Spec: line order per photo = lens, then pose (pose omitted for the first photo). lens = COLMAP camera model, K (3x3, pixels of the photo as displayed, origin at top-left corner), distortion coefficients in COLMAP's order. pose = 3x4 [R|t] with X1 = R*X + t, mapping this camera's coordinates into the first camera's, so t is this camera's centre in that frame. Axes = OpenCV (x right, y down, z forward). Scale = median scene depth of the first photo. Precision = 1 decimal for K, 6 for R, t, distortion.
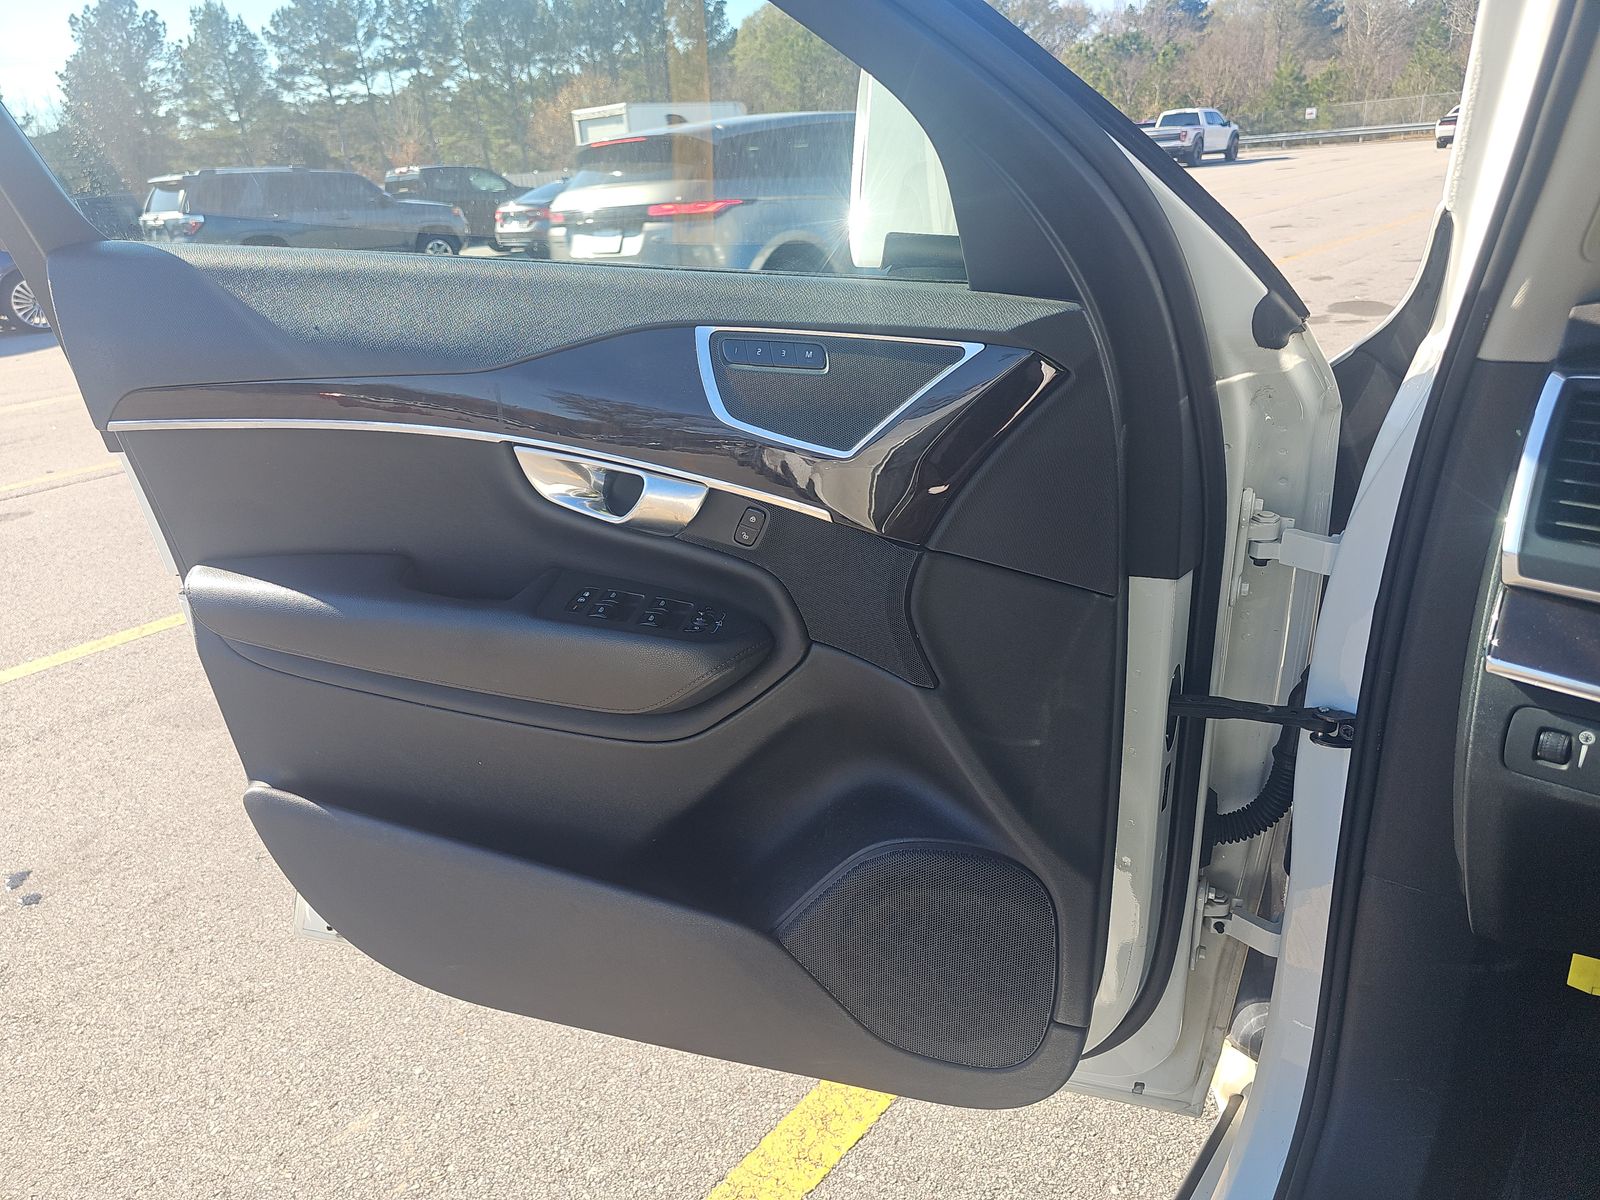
lens RADIAL K [[1095.0, 0, 803.0], [0, 1095.0, 601.7], [0, 0, 1]] dist [0.011298, -0.004446]
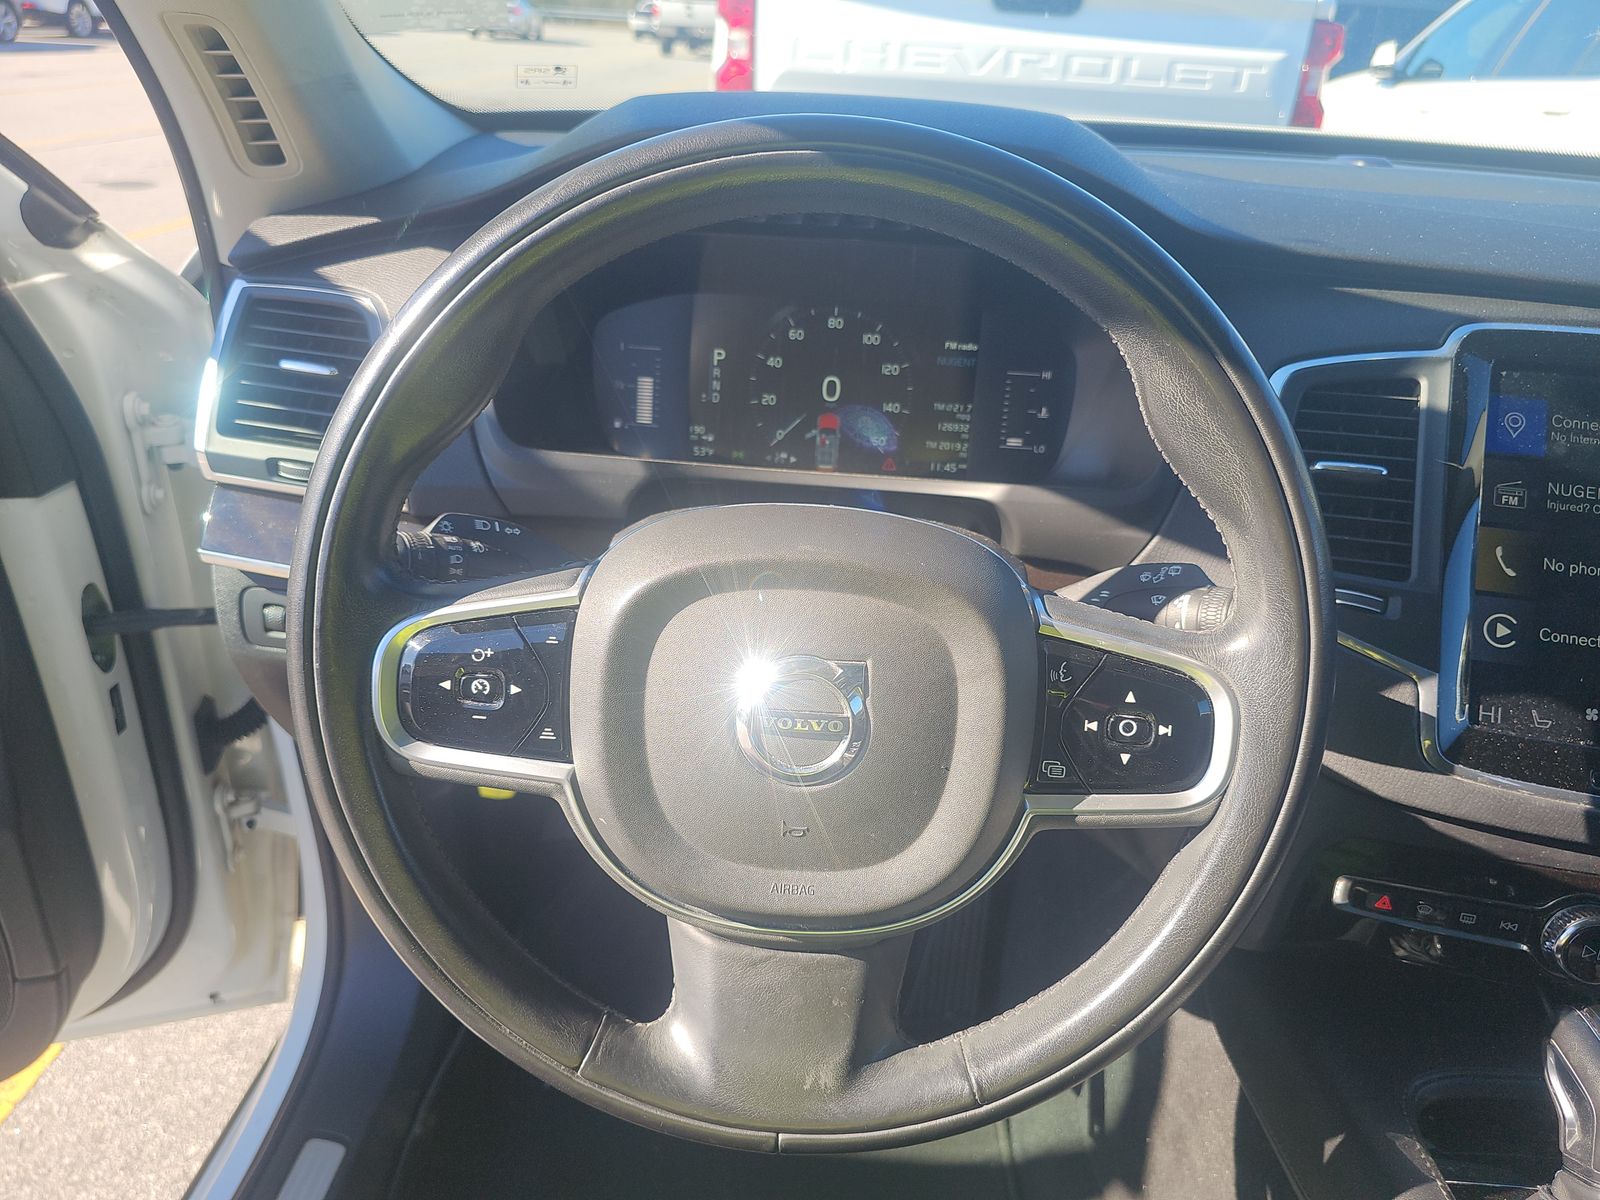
lens RADIAL K [[1095.0, 0, 806.1], [0, 1095.0, 602.5], [0, 0, 1]] dist [0.011298, -0.004446]
pose [[0.803956, -0.180793, 0.566540, 0.292139], [0.121191, 0.982485, 0.141550, 0.012722], [-0.582209, -0.045140, 0.811785, -0.143918]]
